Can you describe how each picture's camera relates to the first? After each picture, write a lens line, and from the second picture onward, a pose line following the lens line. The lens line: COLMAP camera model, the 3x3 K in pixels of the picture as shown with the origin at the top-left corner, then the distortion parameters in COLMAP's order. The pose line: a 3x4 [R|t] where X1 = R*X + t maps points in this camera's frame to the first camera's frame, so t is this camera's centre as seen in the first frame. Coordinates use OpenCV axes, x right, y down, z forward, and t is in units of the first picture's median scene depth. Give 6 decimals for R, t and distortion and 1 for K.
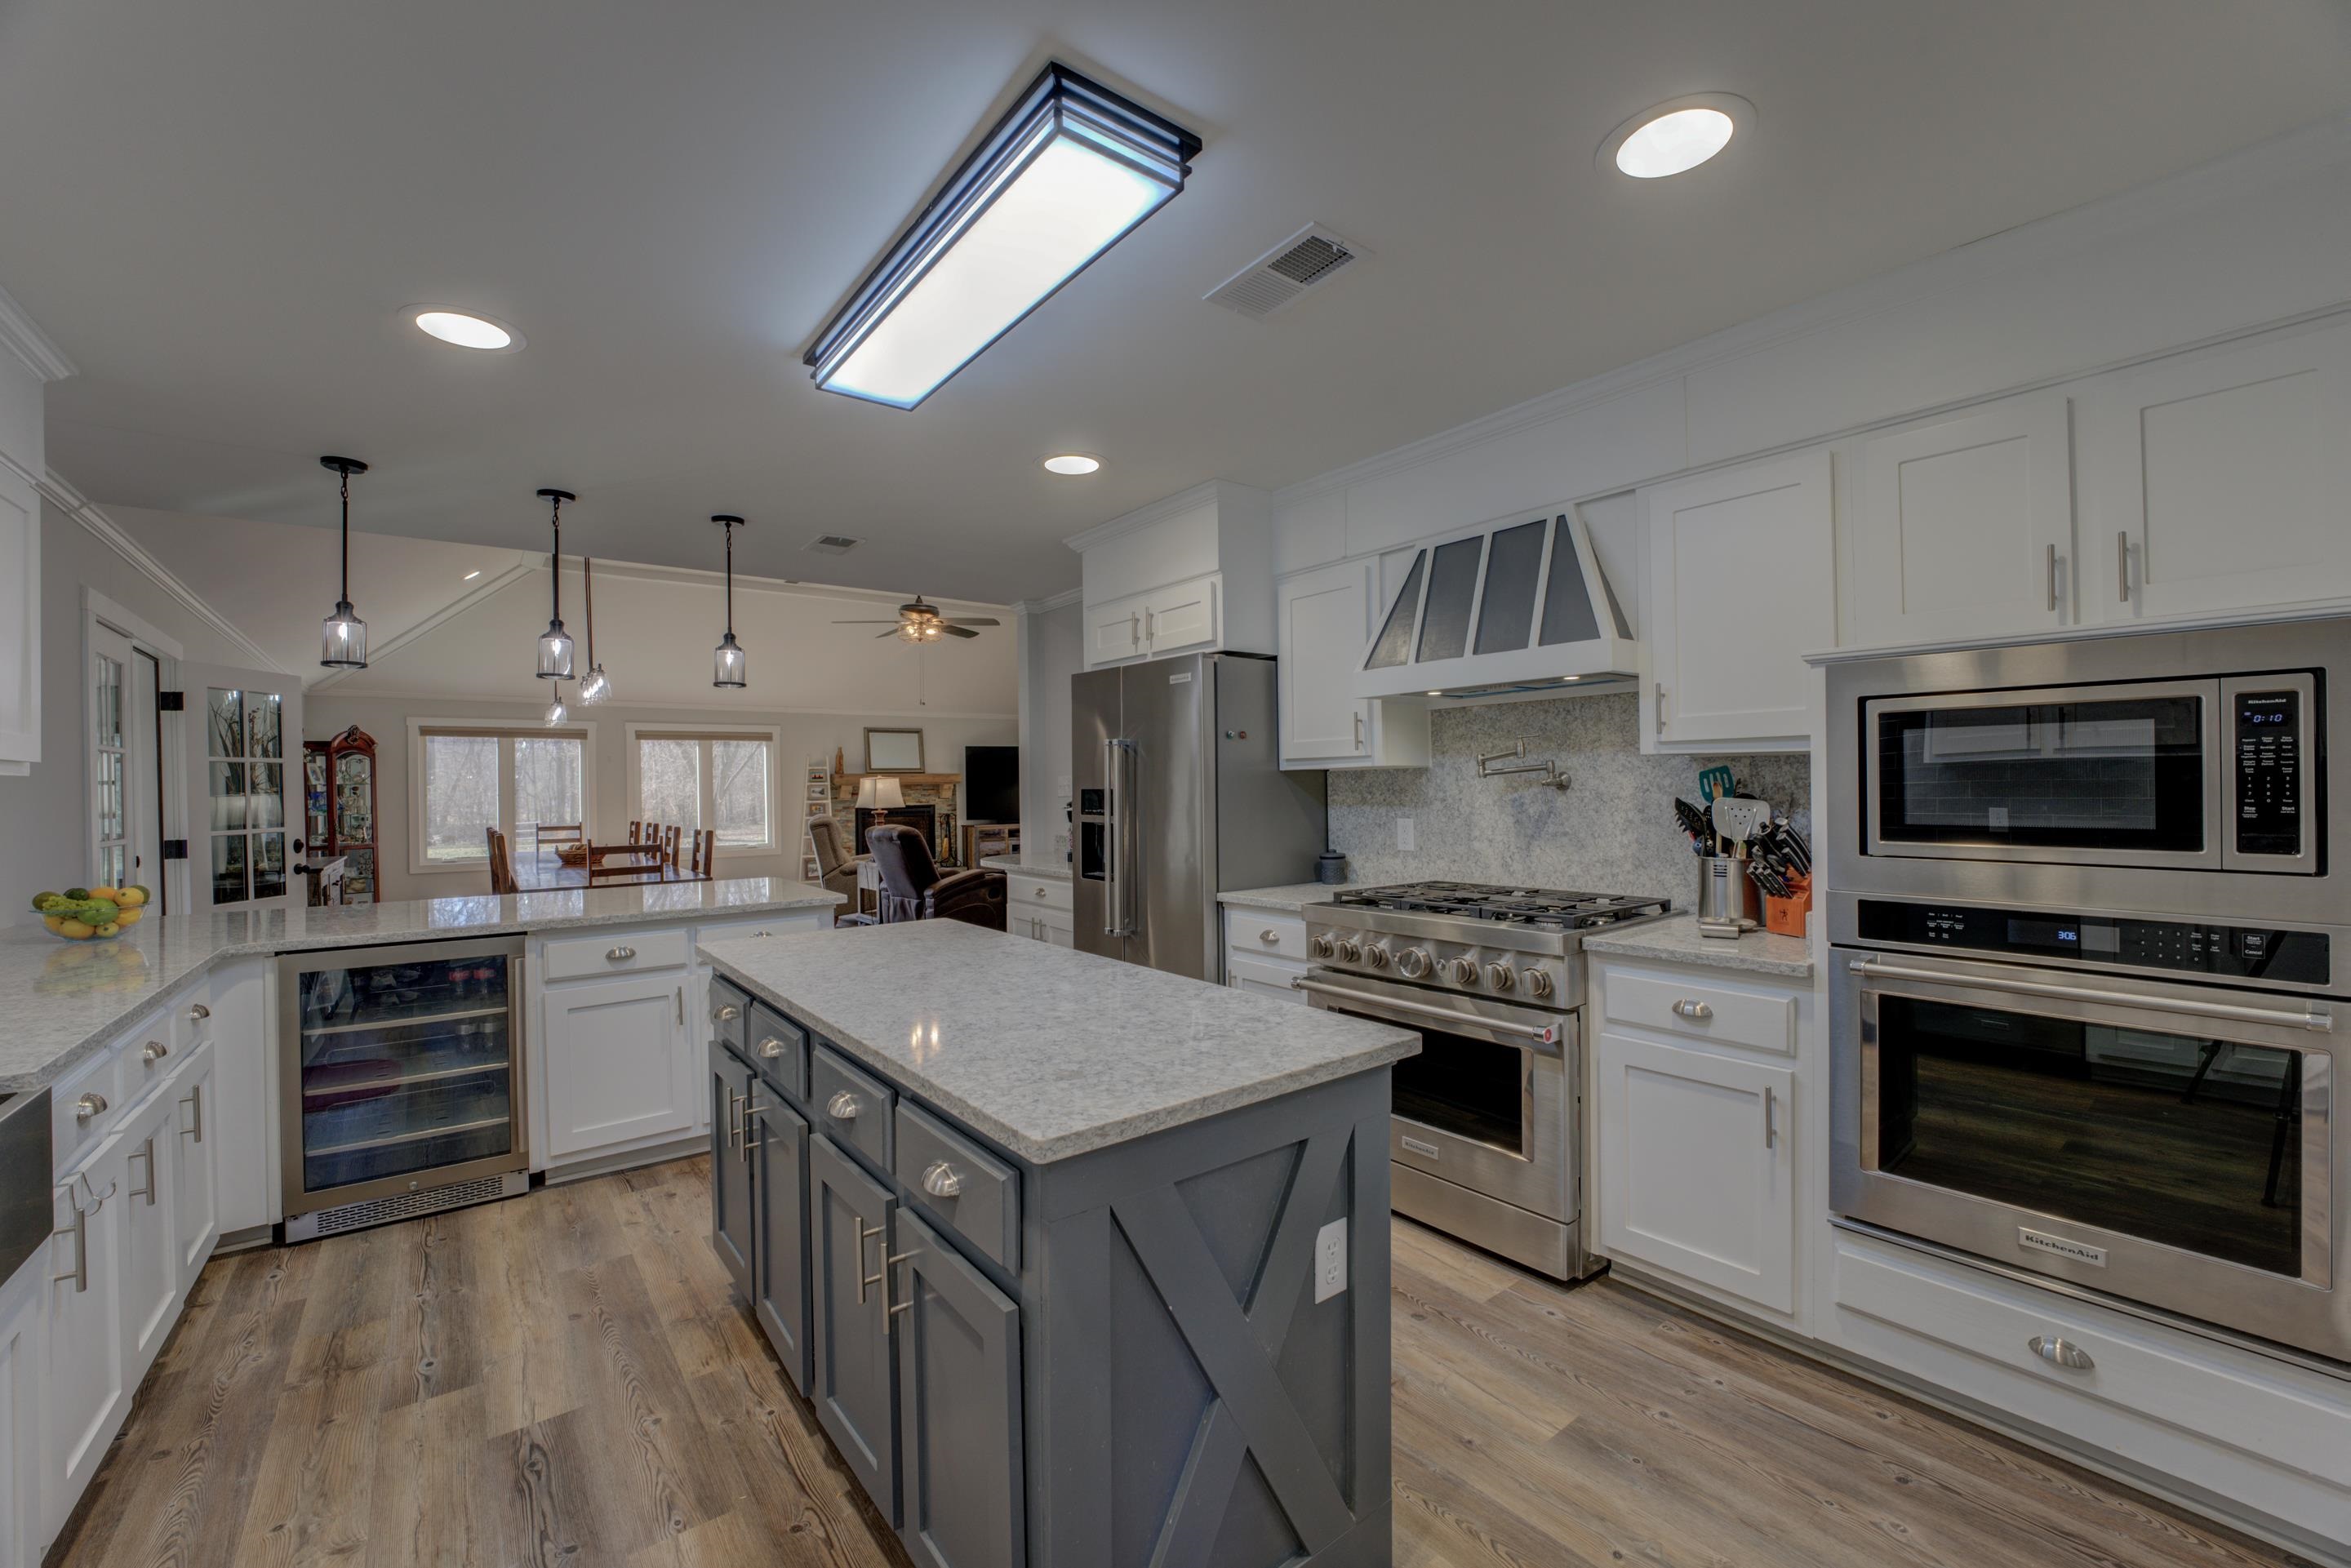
lens RADIAL K [[942.4, 0, 1157.4], [0, 942.4, 787.4], [0, 0, 1]] dist [-0.027730, 0.003167]
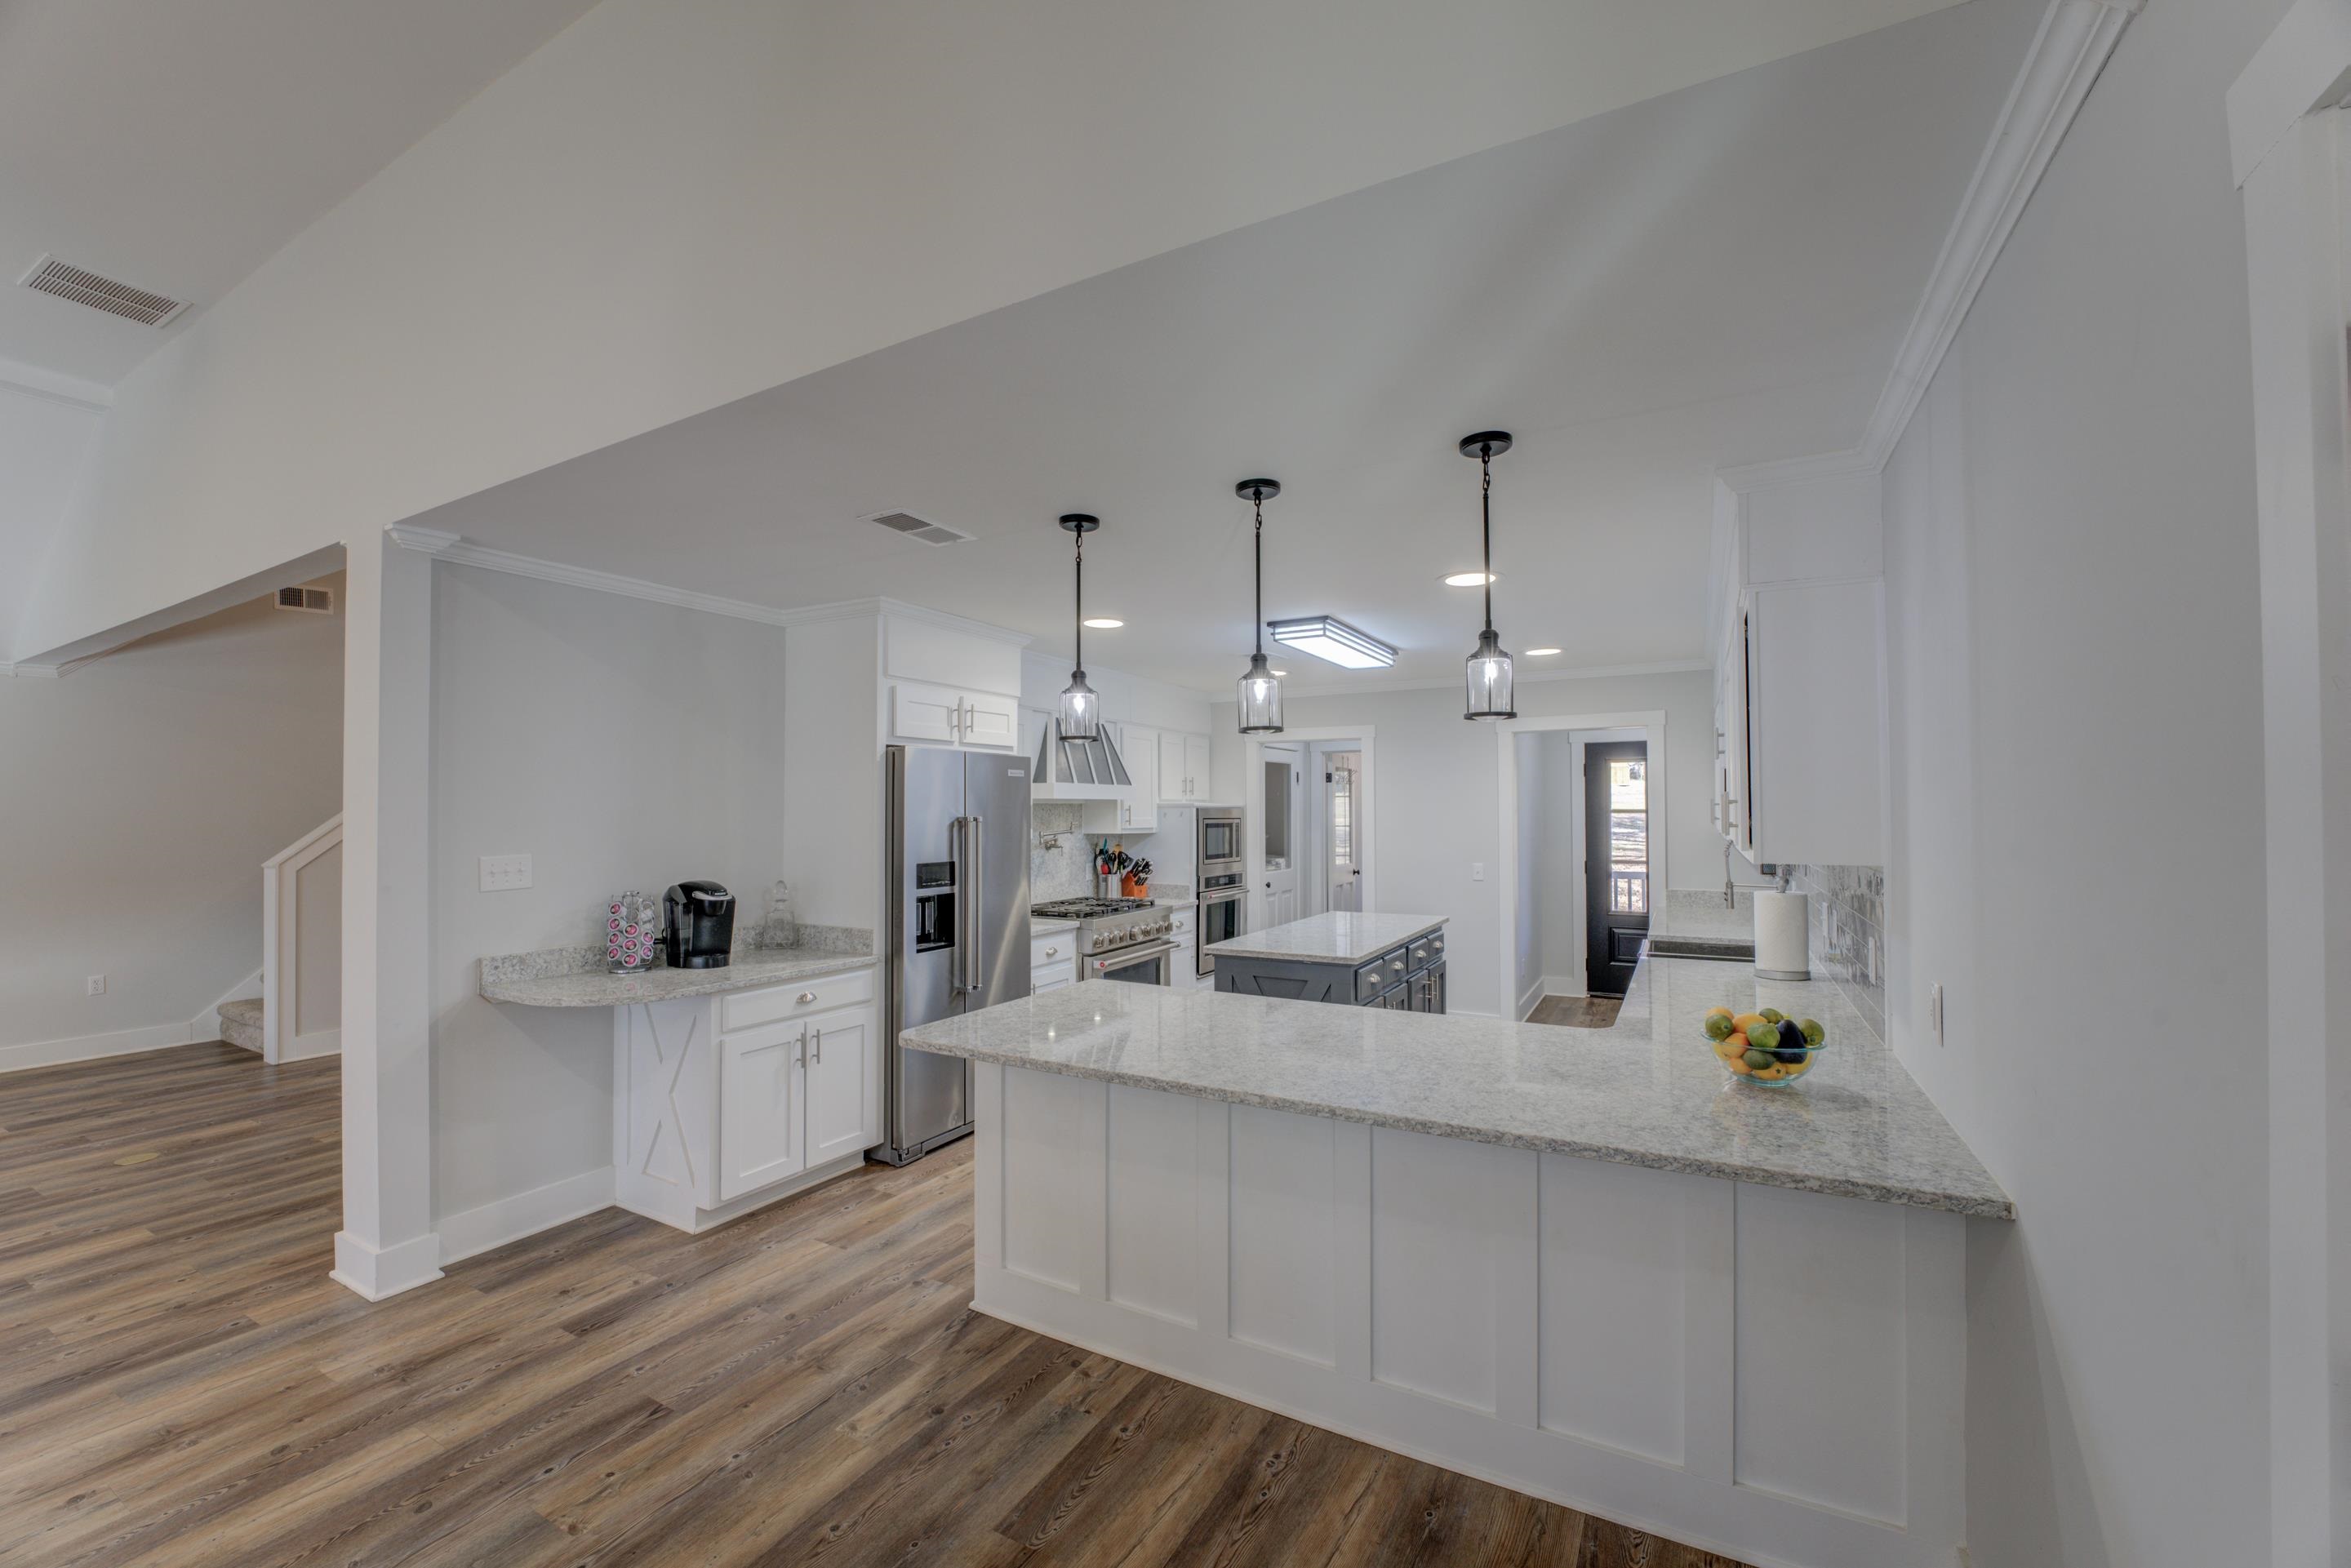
lens RADIAL K [[942.4, 0, 1166.7], [0, 942.4, 786.1], [0, 0, 1]] dist [-0.027730, 0.003167]
pose [[-0.397844, 0.041142, 0.916530, -0.501363], [0.010331, 0.999132, -0.040366, -0.016645], [-0.917395, -0.006591, -0.397924, 0.528037]]
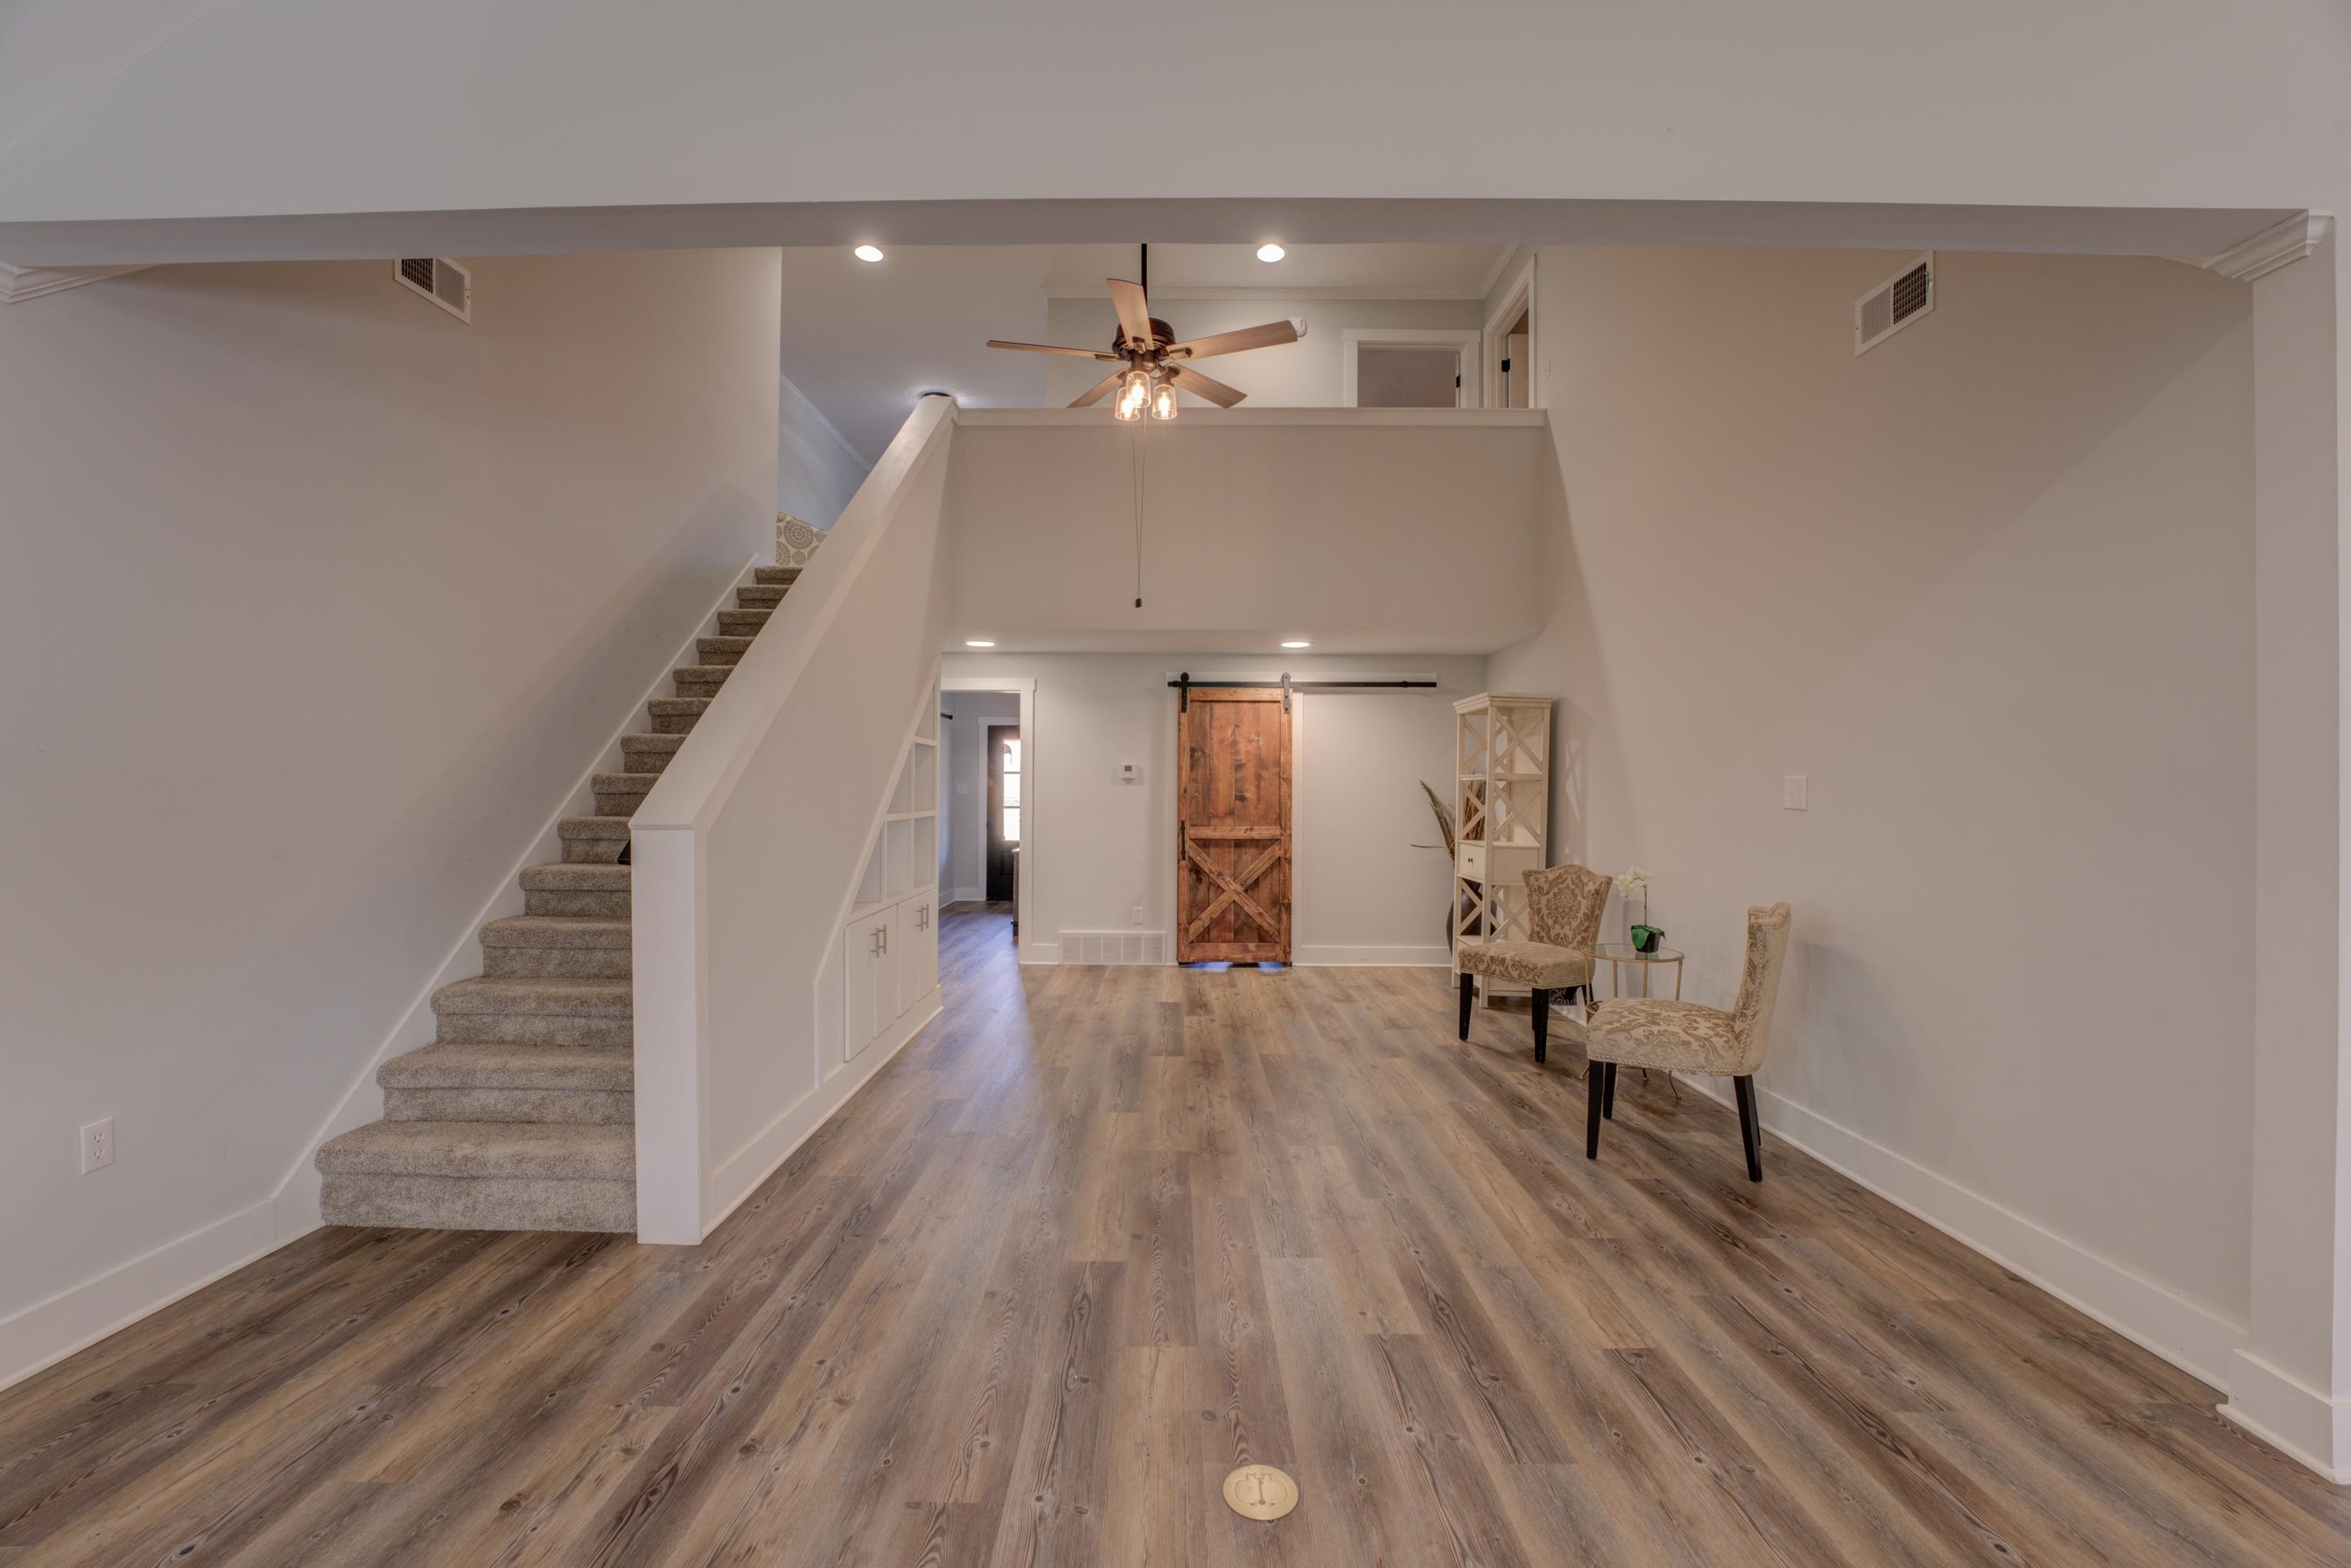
lens RADIAL K [[942.4, 0, 1166.1], [0, 942.4, 786.8], [0, 0, 1]] dist [-0.027730, 0.003167]
pose [[-0.790134, 0.013548, 0.612784, 0.009141], [0.008105, 0.999899, -0.011655, -0.001789], [-0.612880, -0.004242, -0.790164, 0.976423]]
